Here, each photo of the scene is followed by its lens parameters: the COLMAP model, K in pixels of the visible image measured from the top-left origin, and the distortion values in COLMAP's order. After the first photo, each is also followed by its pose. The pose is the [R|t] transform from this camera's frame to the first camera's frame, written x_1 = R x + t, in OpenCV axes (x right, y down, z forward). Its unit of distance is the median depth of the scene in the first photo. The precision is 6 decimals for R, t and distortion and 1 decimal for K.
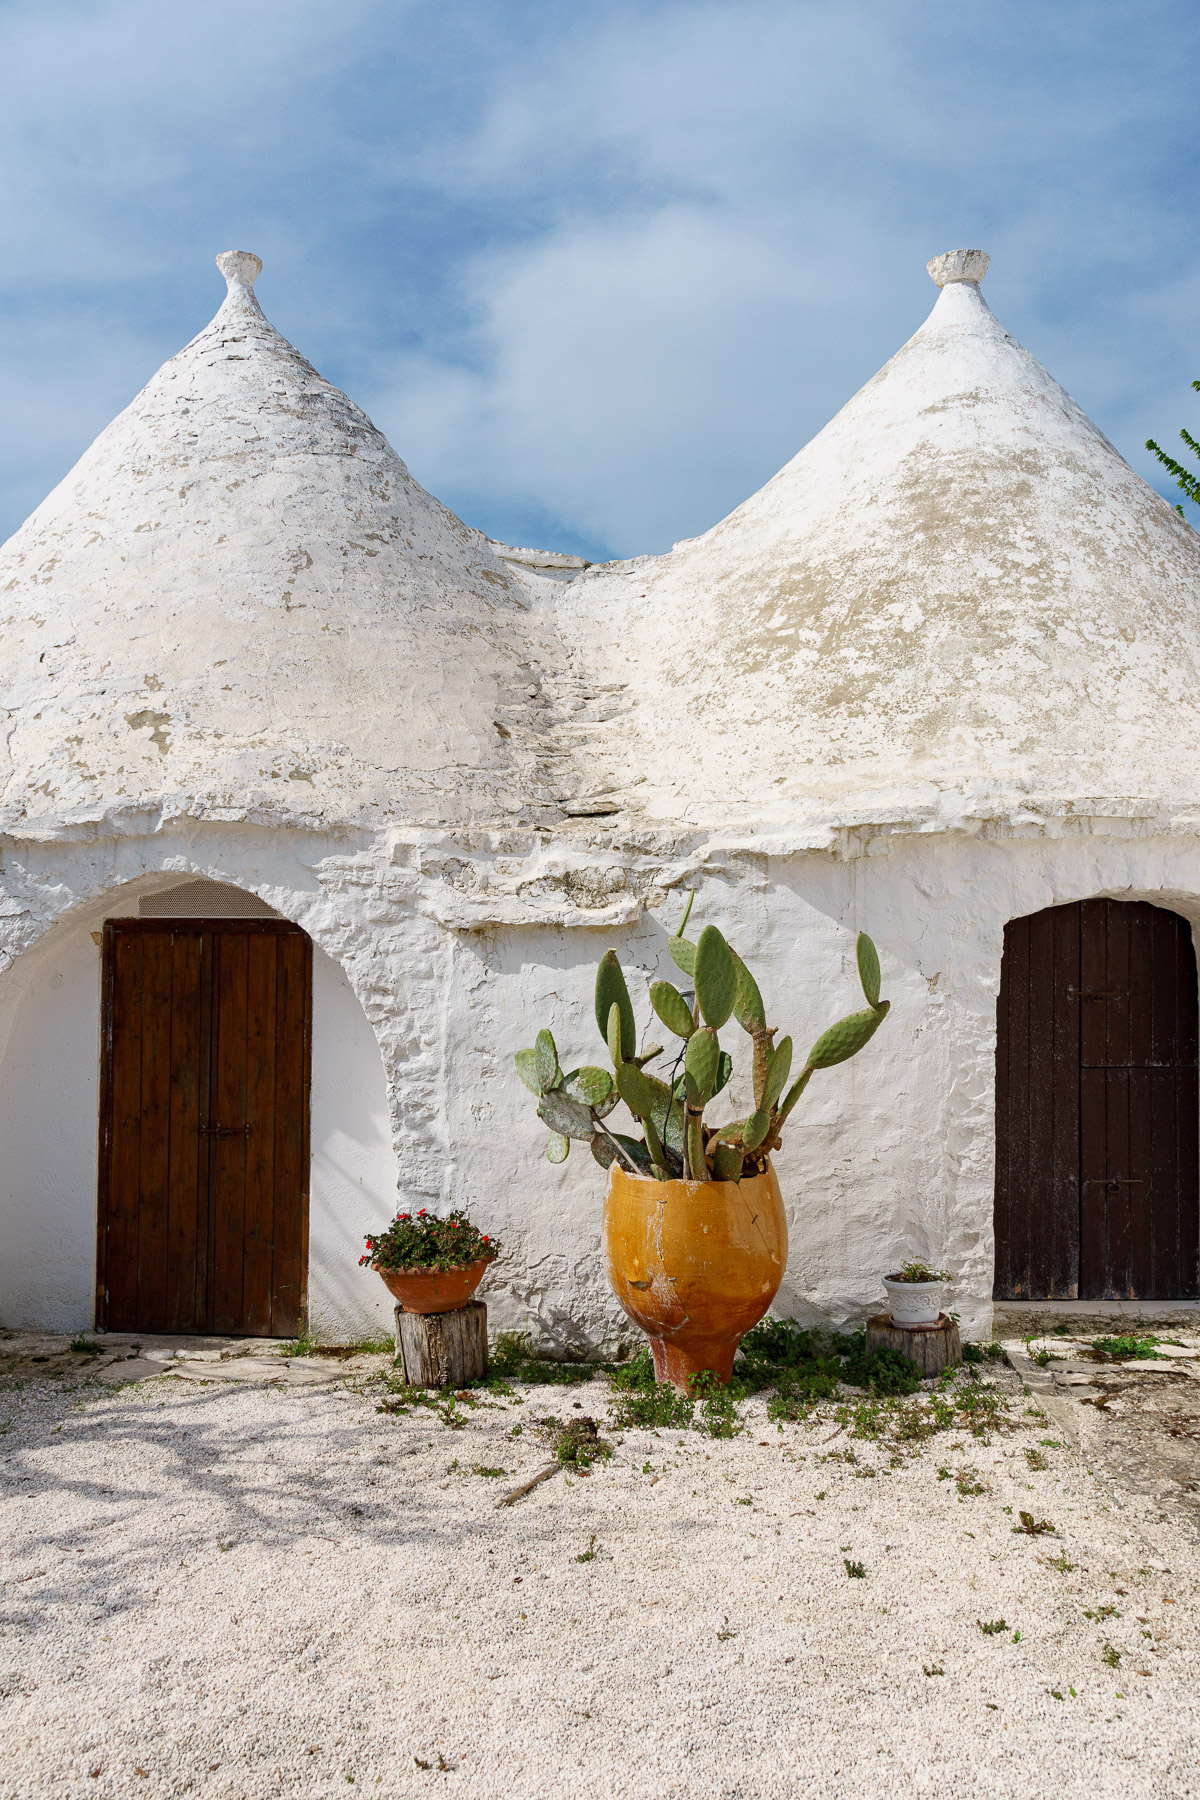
lens RADIAL K [[1510.2, 0, 598.1], [0, 1510.2, 848.8], [0, 0, 1]] dist [0.006304, -0.002146]
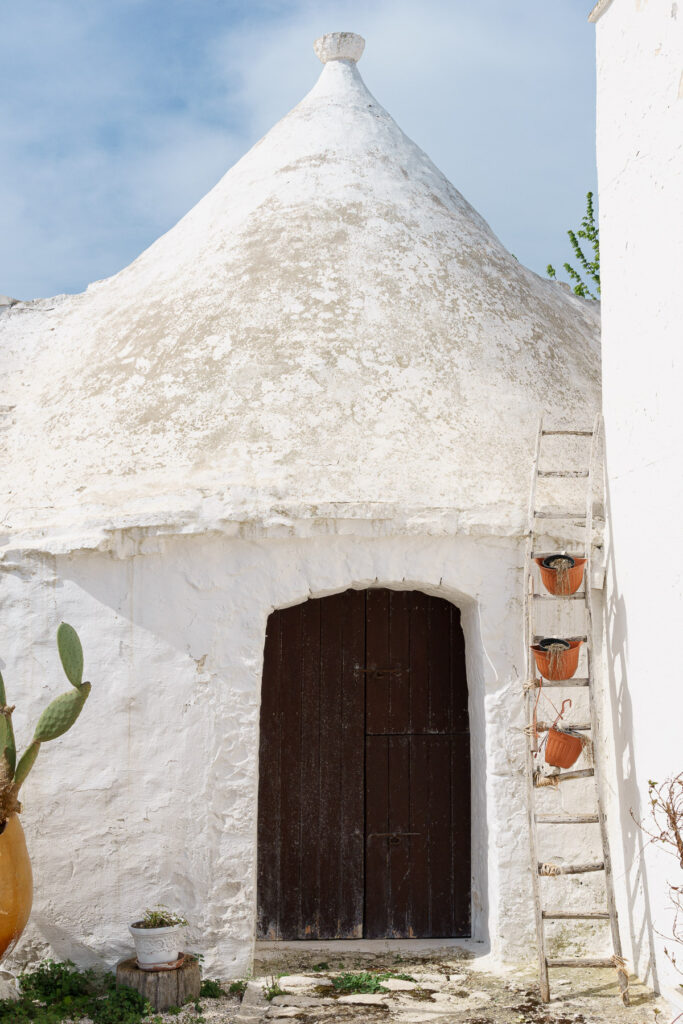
lens RADIAL K [[1284.4, 0, 341.5], [0, 1284.4, 511.6], [0, 0, 1]] dist [0.030321, 0.000000]
pose [[0.999936, -0.006878, 0.009002, 0.307557], [0.007078, 0.999725, -0.022336, -0.004587], [-0.008846, 0.022398, 0.999710, 0.014836]]
